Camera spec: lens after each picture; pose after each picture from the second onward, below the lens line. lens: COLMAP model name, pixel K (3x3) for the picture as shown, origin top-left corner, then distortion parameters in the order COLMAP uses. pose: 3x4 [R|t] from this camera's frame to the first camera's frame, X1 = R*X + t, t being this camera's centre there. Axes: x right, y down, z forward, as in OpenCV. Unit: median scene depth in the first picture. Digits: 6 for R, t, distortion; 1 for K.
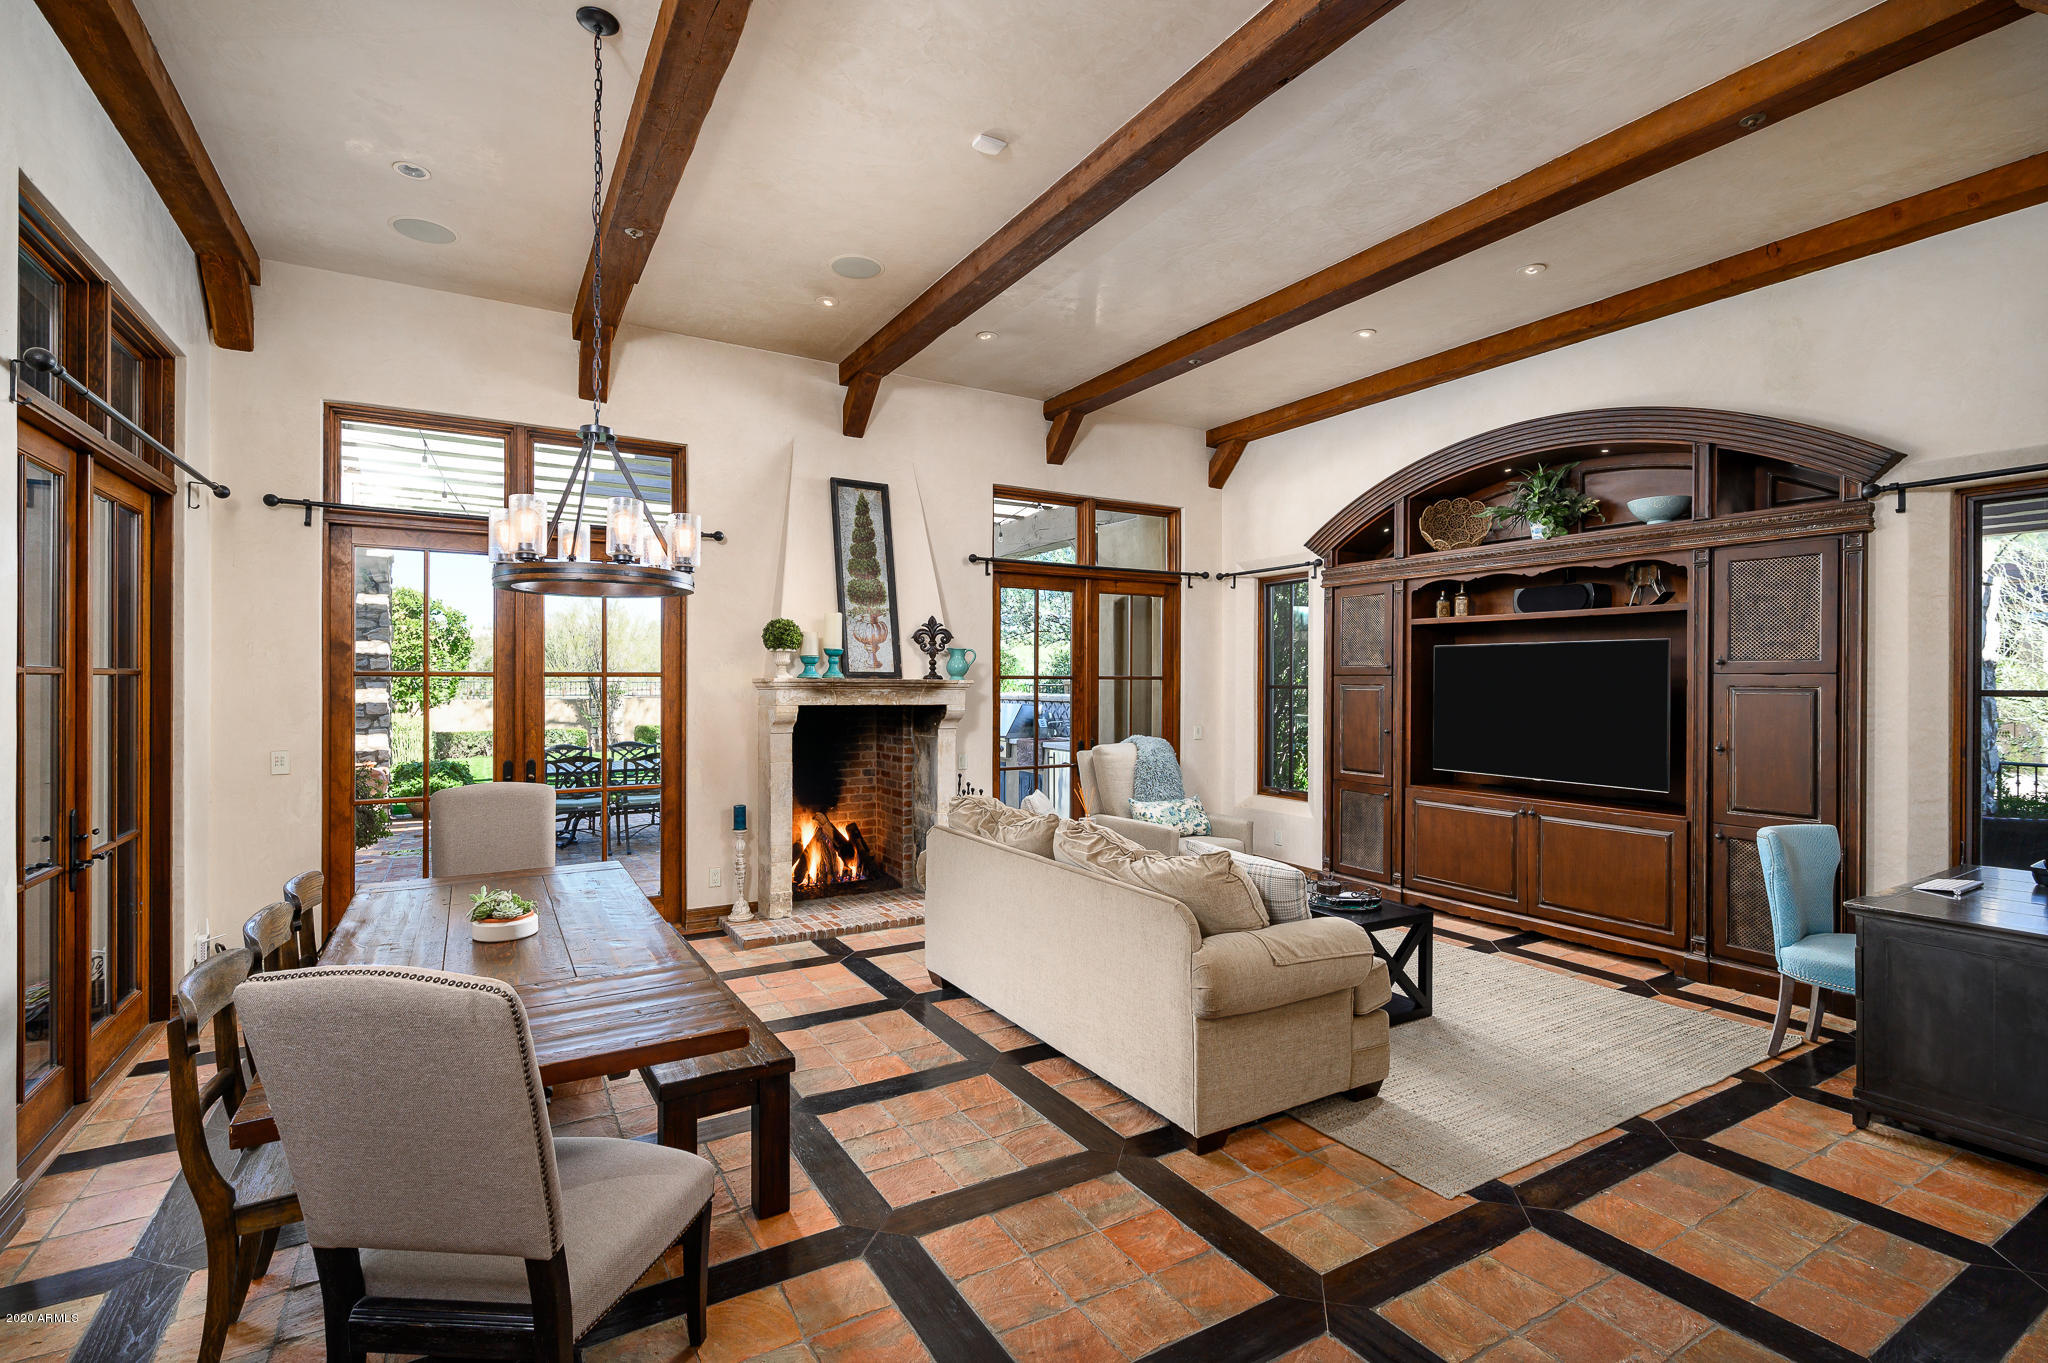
lens RADIAL K [[948.8, 0, 1026.8], [0, 948.8, 684.1], [0, 0, 1]] dist [0.000229, 0.000043]
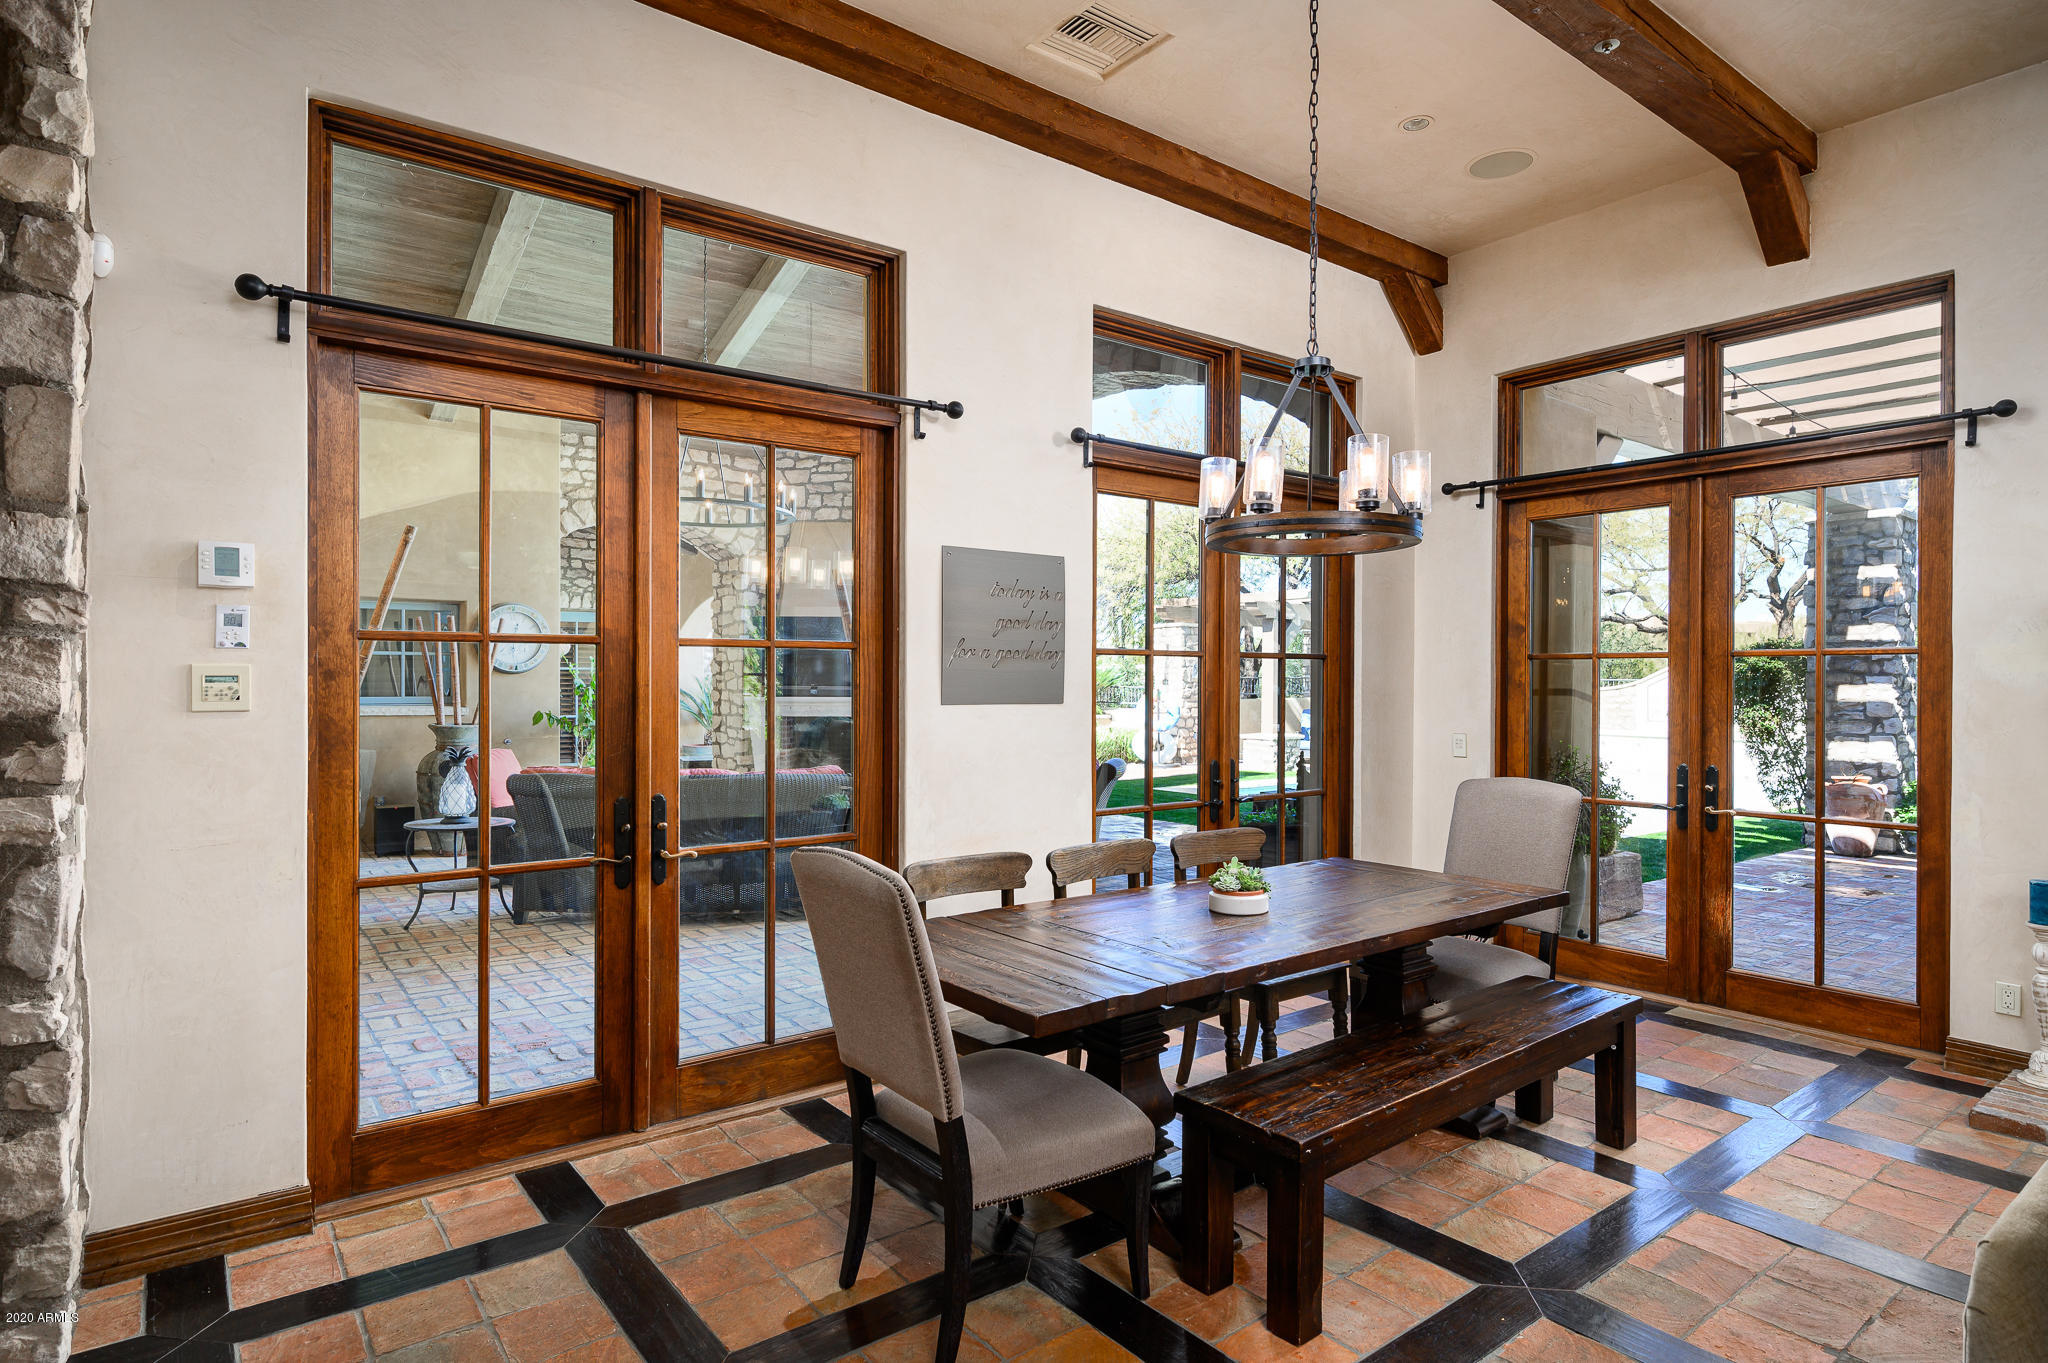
lens RADIAL K [[1119.1, 0, 1026.4], [0, 1119.1, 678.9], [0, 0, 1]] dist [-0.005821, -0.000718]
pose [[0.134628, -0.003403, -0.990890, 0.308695], [-0.004727, 0.999981, -0.004077, 0.016274], [0.990885, 0.005233, 0.134610, 0.362781]]
